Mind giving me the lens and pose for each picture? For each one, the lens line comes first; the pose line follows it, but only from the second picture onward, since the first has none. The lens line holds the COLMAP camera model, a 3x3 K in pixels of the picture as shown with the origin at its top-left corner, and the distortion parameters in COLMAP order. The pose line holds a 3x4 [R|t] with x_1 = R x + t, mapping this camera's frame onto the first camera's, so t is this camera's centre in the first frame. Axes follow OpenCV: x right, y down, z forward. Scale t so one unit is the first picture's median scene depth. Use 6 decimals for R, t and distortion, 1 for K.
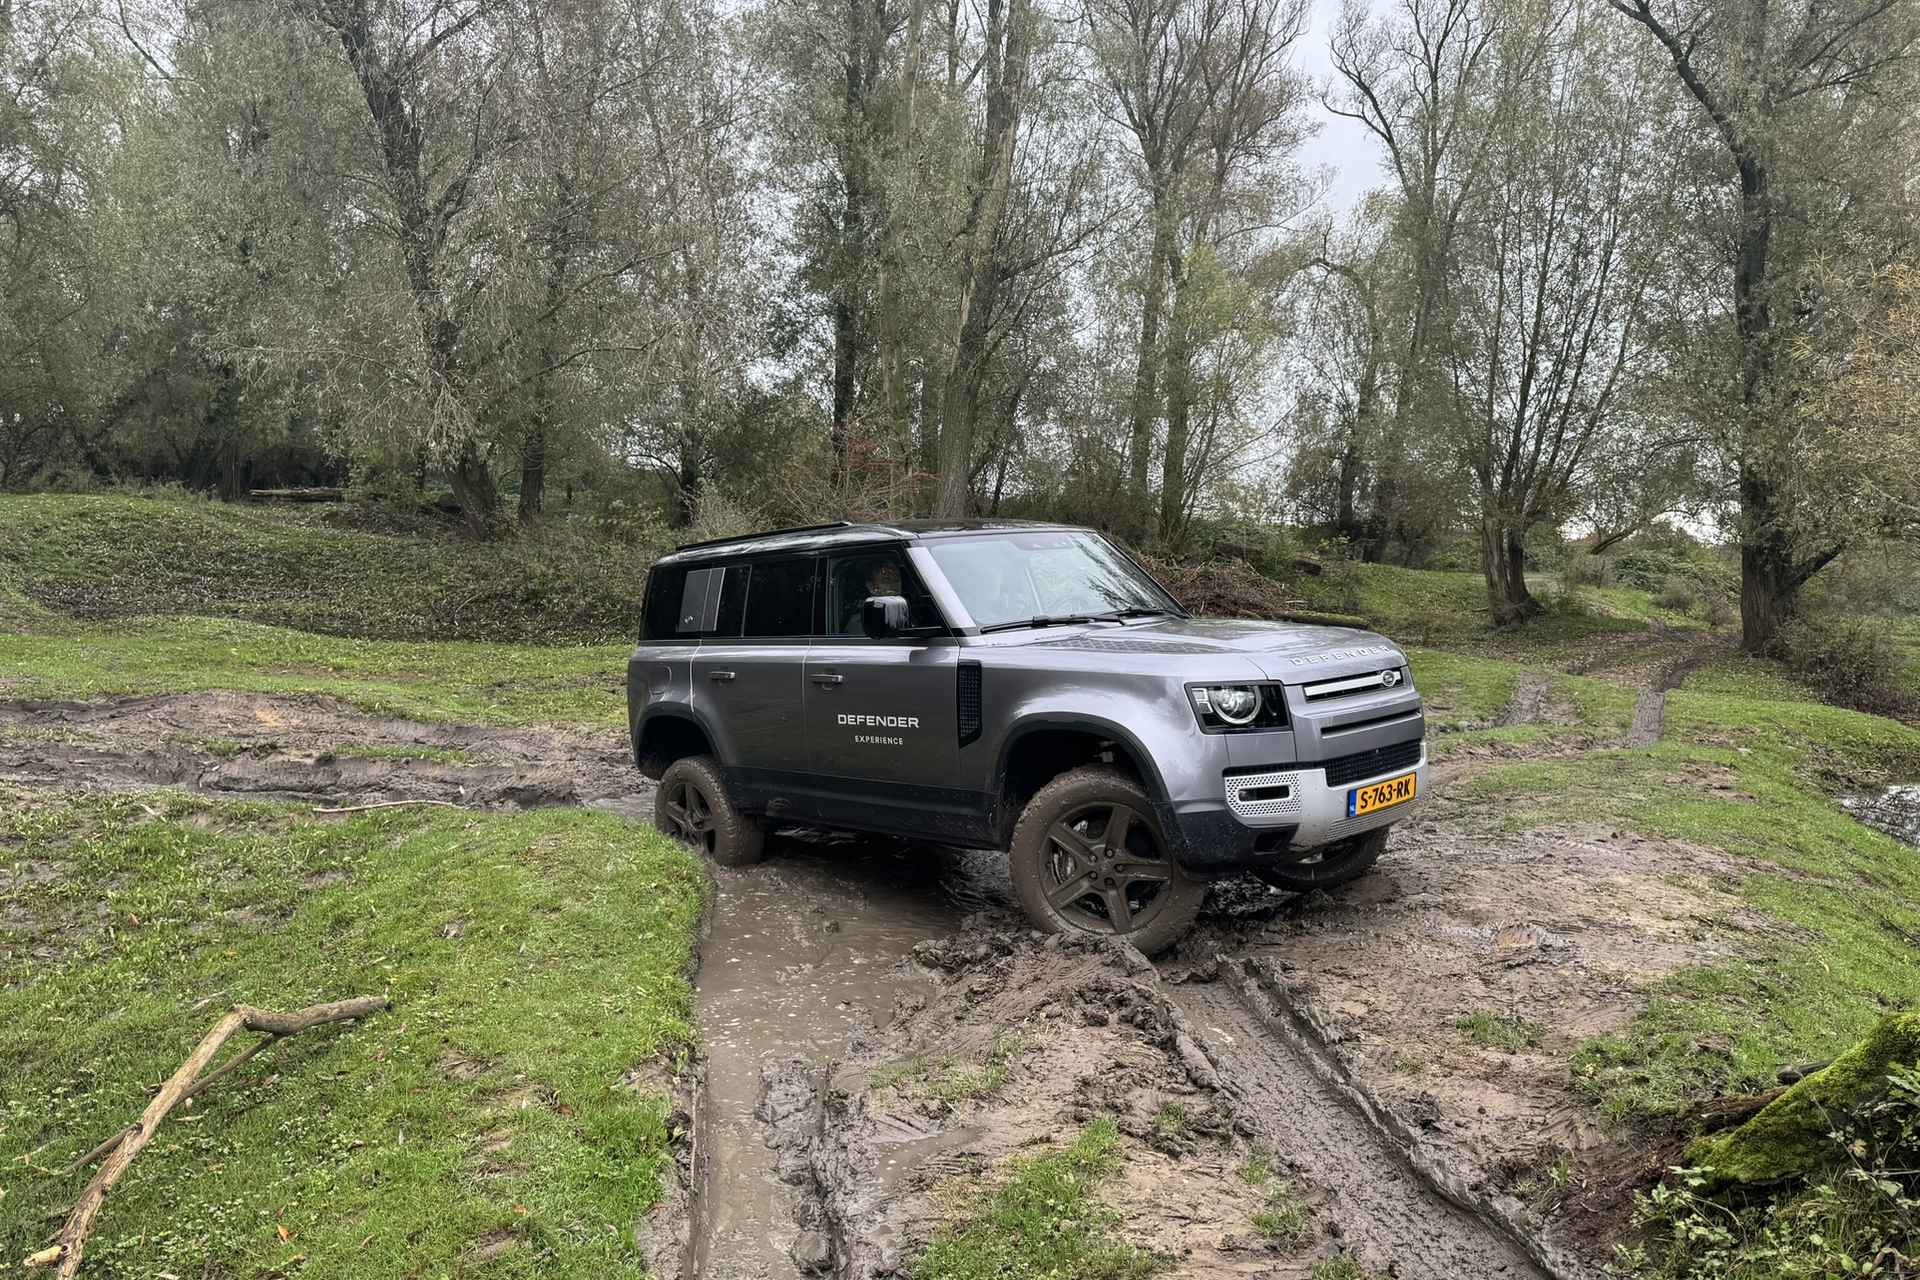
lens RADIAL K [[1351.3, 0, 964.3], [0, 1351.3, 668.6], [0, 0, 1]] dist [0.088624, -0.126982]
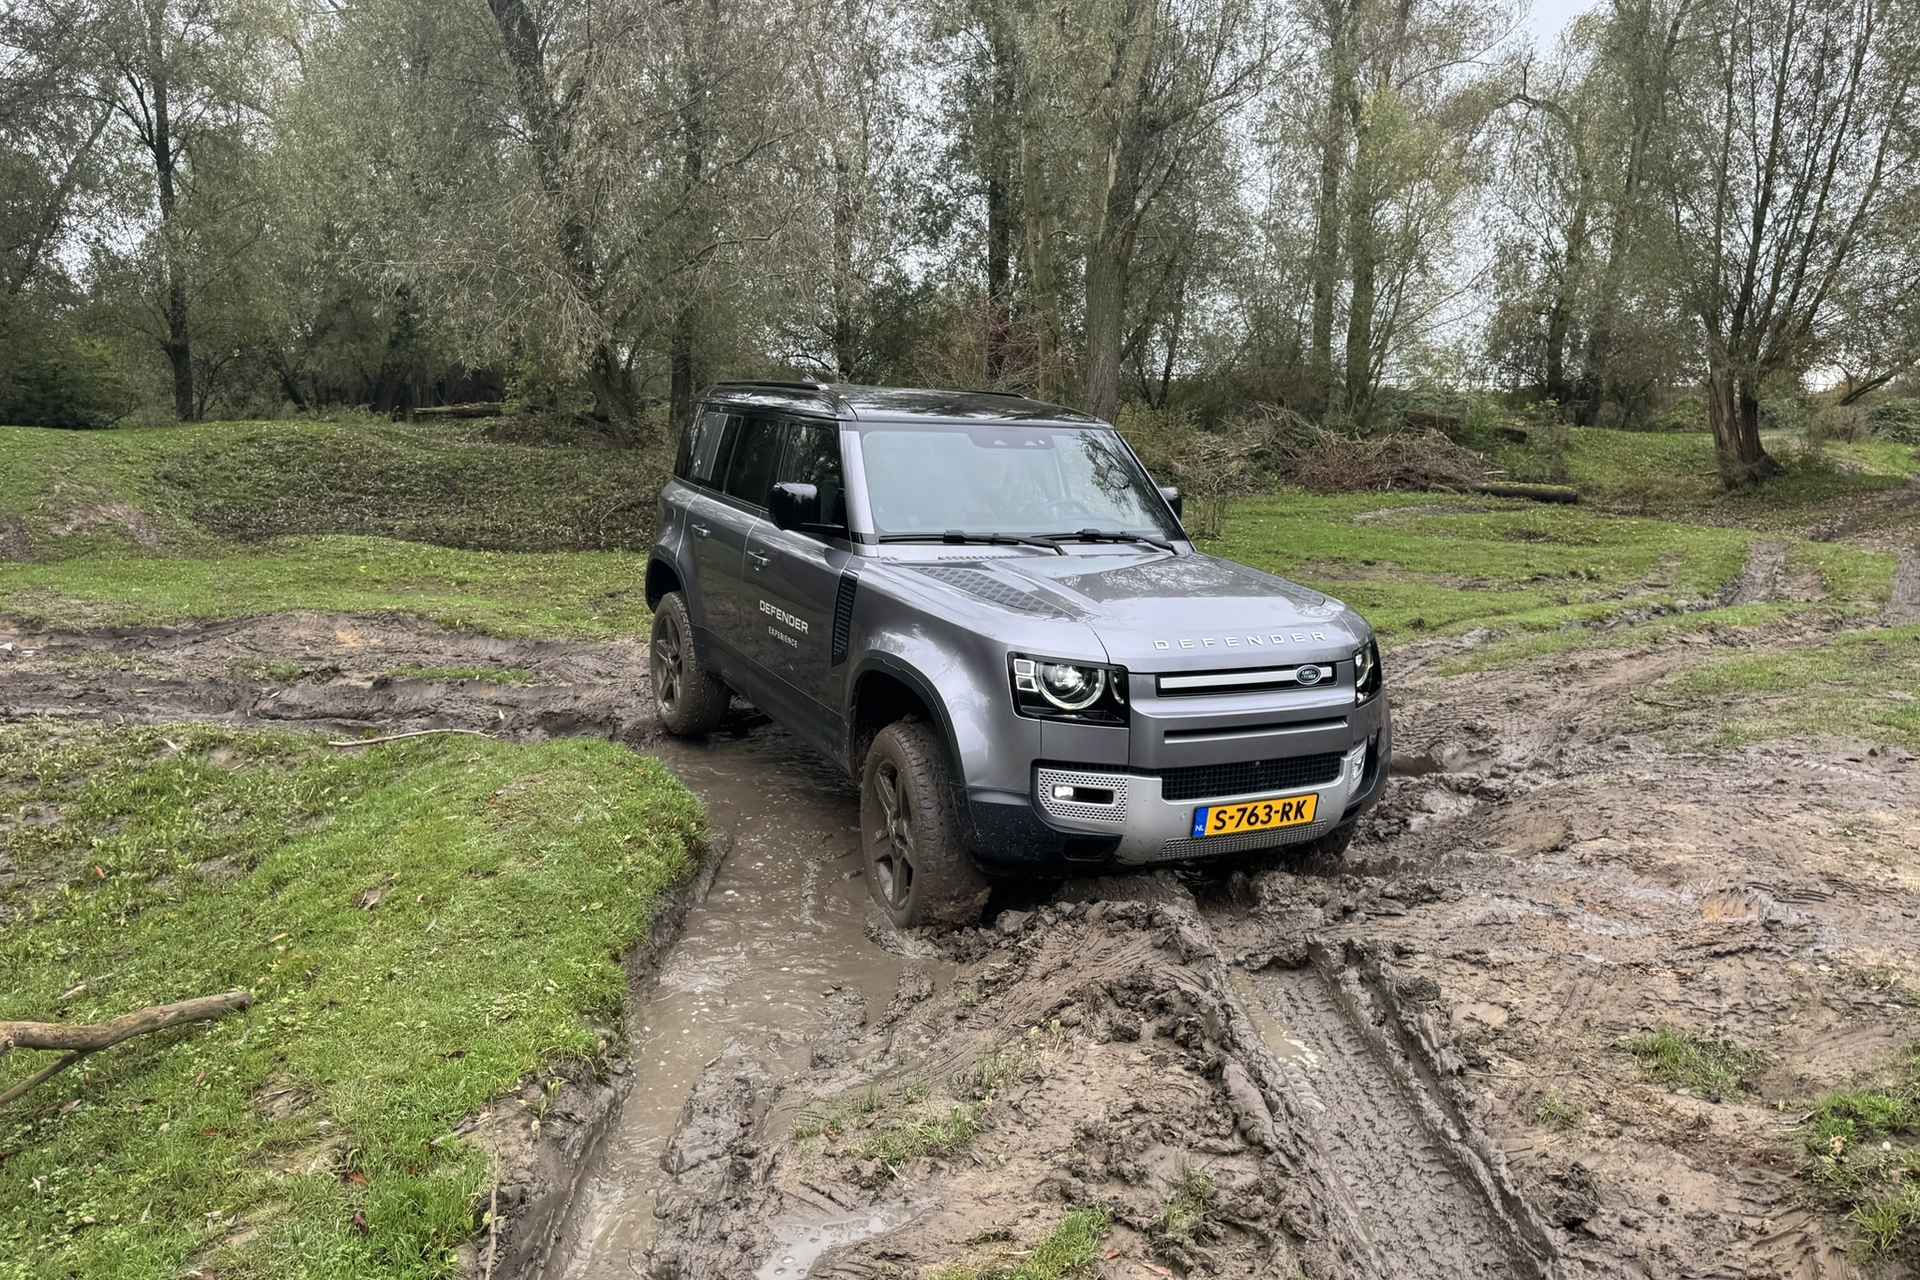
lens RADIAL K [[1368.8, 0, 960.0], [0, 1368.8, 640.0], [0, 0, 1]] dist [0.005986, 0.002091]
pose [[0.989602, -0.027734, -0.141136, 0.033067], [0.035744, 0.997872, 0.054541, 0.000055], [0.139323, -0.059019, 0.988487, 0.072076]]
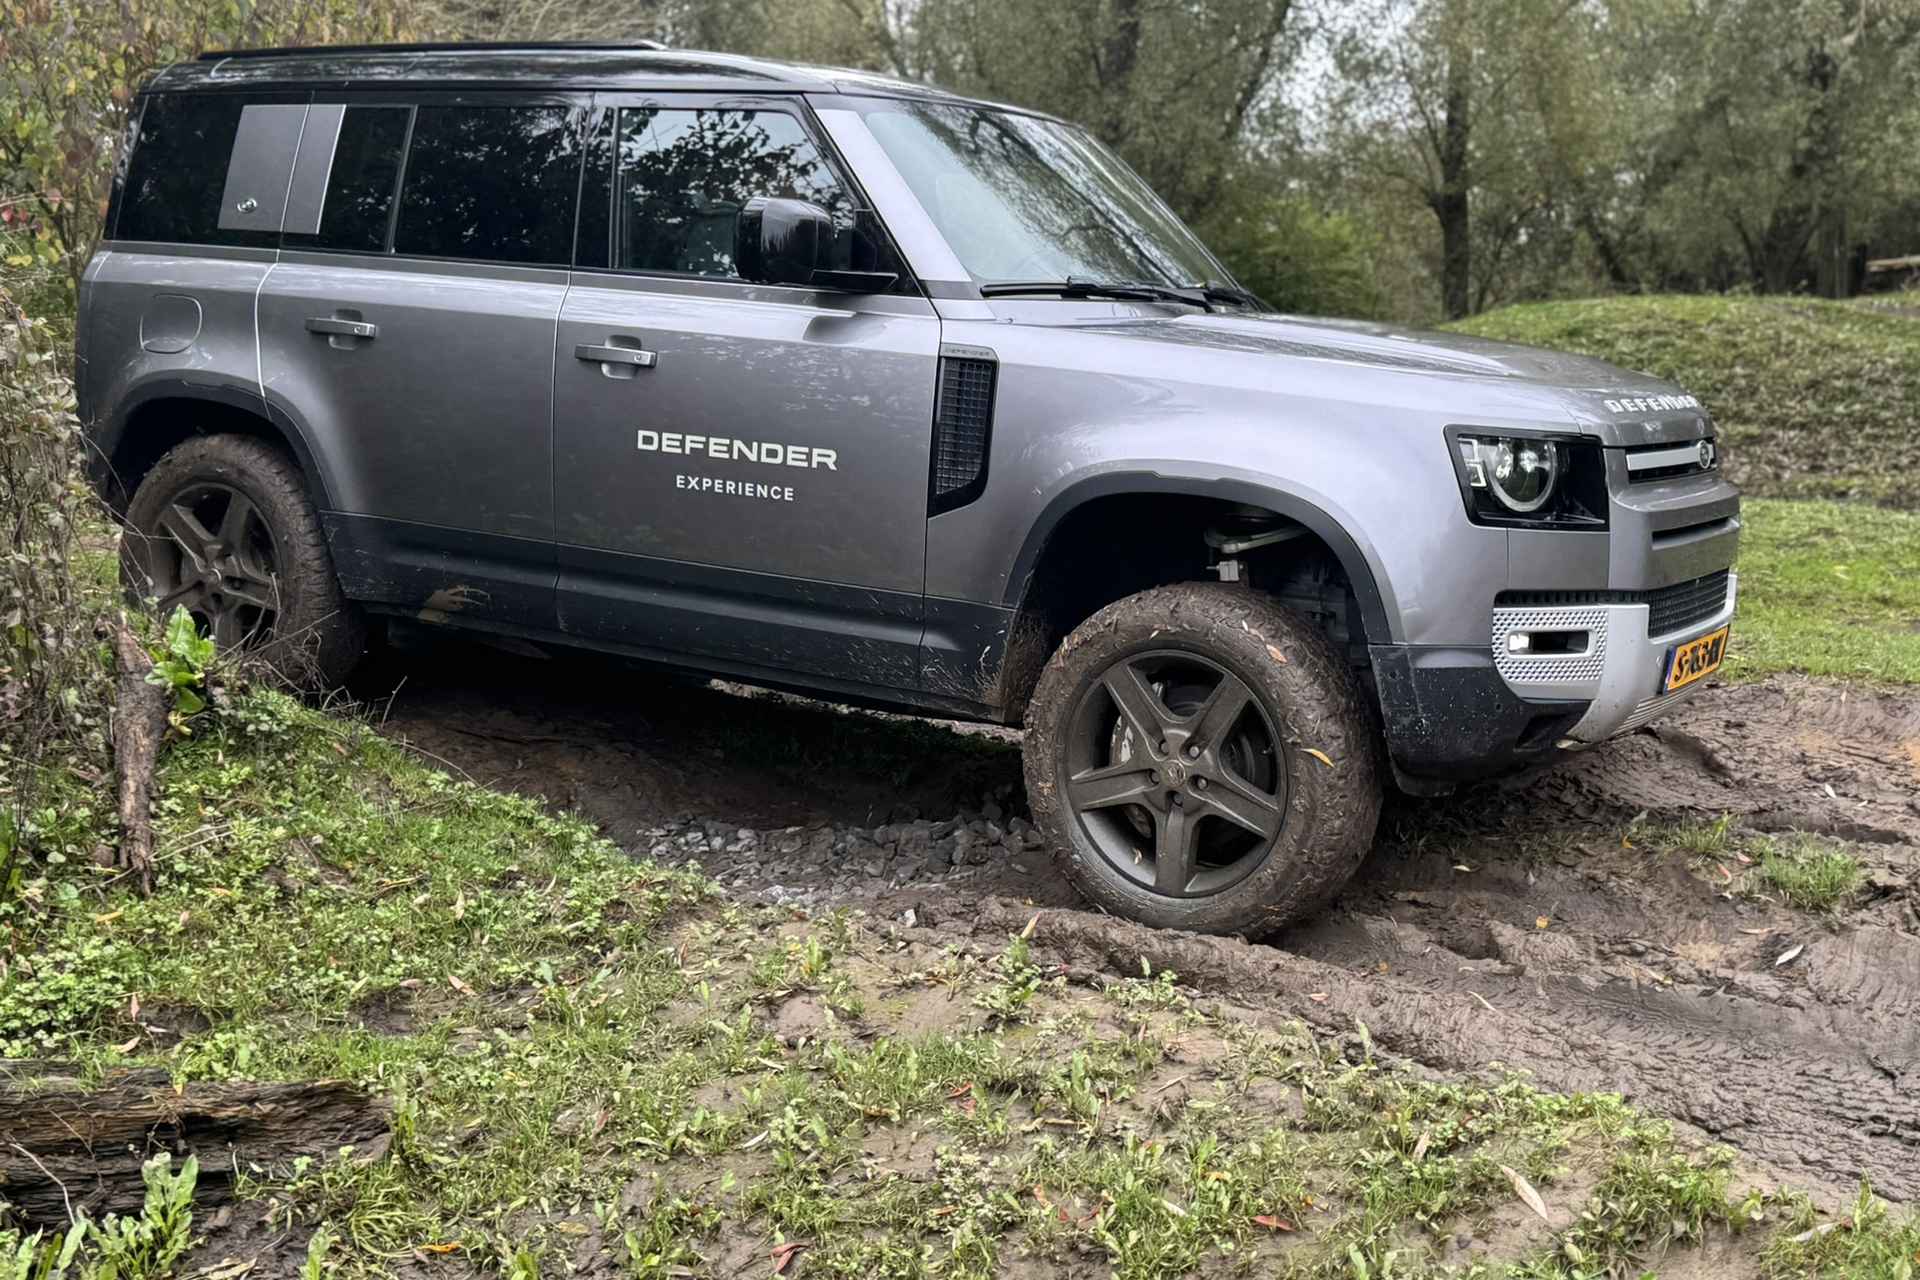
lens RADIAL K [[2288.9, 0, 960.0], [0, 2288.9, 640.0], [0, 0, 1]] dist [0.032319, 0.038317]
pose [[0.656862, -0.001831, -0.754008, -0.162020], [0.012607, 0.999884, 0.008555, -0.000990], [0.753905, -0.015125, 0.656809, 0.302740]]
